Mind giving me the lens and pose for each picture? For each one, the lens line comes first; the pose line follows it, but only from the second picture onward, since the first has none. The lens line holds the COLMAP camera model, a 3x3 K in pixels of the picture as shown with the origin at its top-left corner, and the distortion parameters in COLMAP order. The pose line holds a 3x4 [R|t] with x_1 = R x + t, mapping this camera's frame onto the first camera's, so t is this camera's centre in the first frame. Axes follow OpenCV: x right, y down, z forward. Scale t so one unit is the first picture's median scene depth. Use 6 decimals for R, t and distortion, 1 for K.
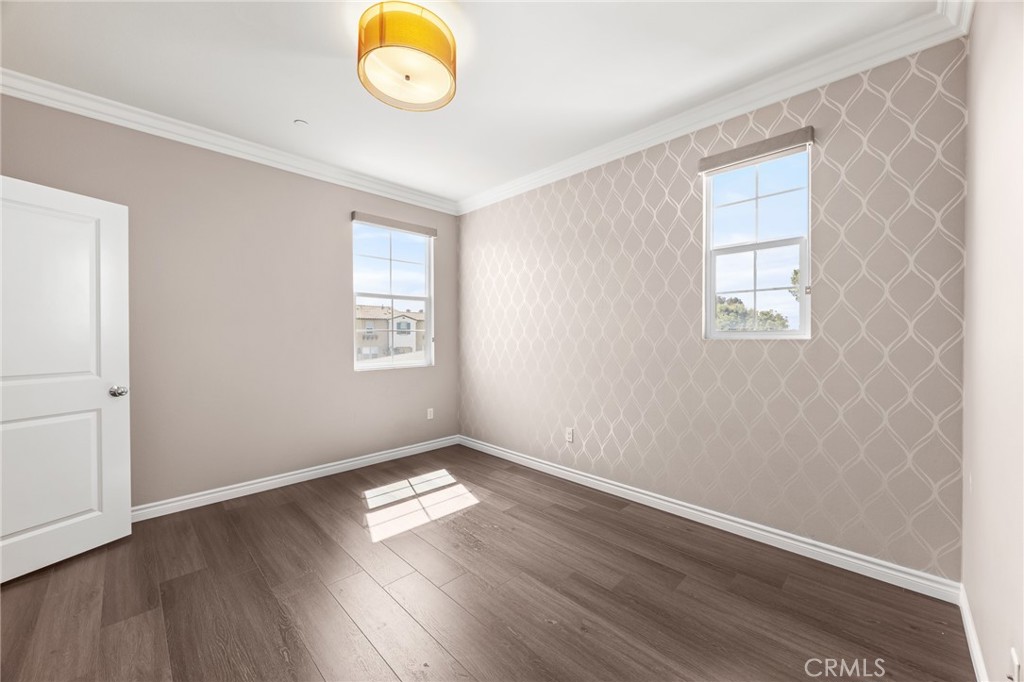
lens RADIAL K [[391.6, 0, 510.8], [0, 391.6, 336.0], [0, 0, 1]] dist [0.009943, -0.000145]
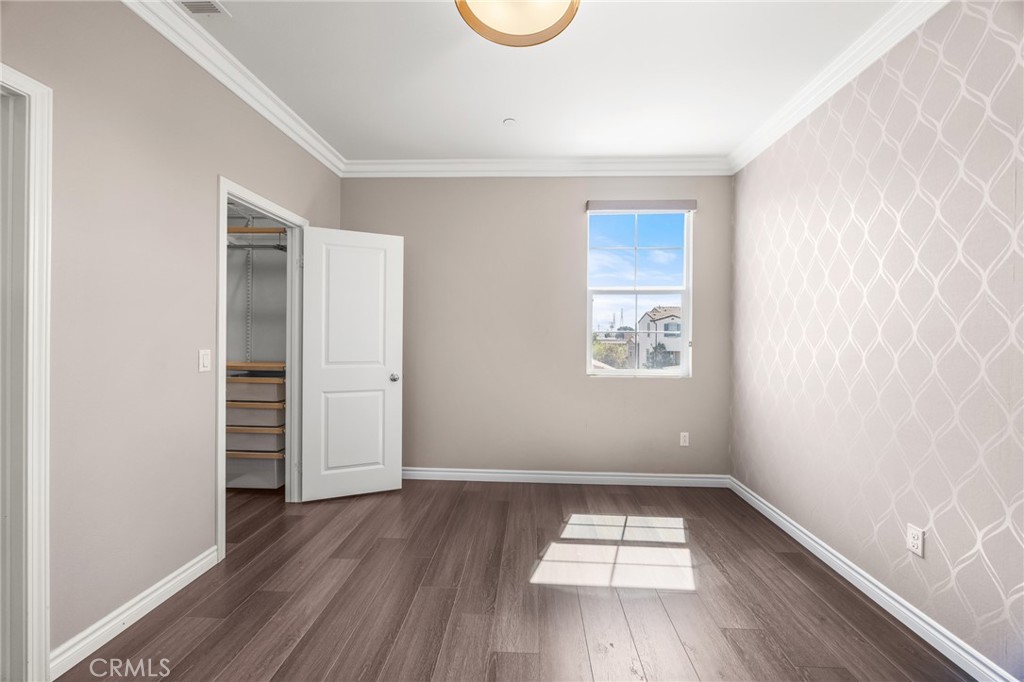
lens RADIAL K [[391.6, 0, 515.6], [0, 391.6, 337.1], [0, 0, 1]] dist [0.009943, -0.000145]
pose [[0.683681, 0.008655, -0.729729, 0.166748], [-0.012173, 0.999926, 0.000456, -0.000380], [0.729679, 0.008571, 0.683736, 0.278919]]
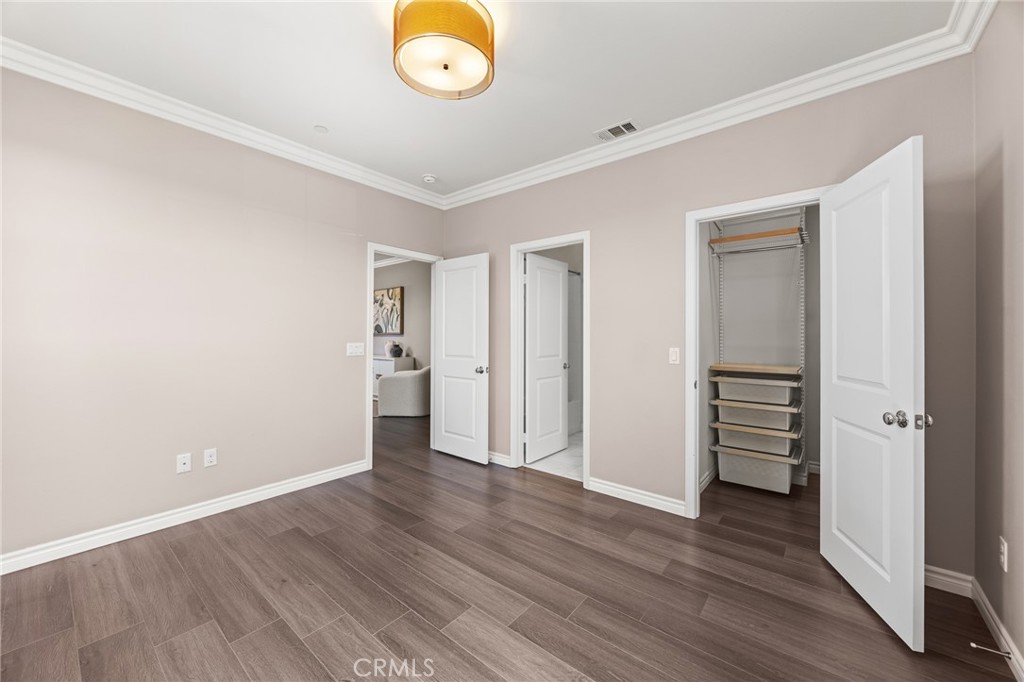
lens RADIAL K [[391.6, 0, 516.1], [0, 391.6, 335.0], [0, 0, 1]] dist [0.009943, -0.000145]
pose [[-0.993662, 0.000857, -0.112409, -0.185370], [0.000544, 0.999996, 0.002819, -0.004597], [0.112411, 0.002740, -0.993658, 1.118134]]
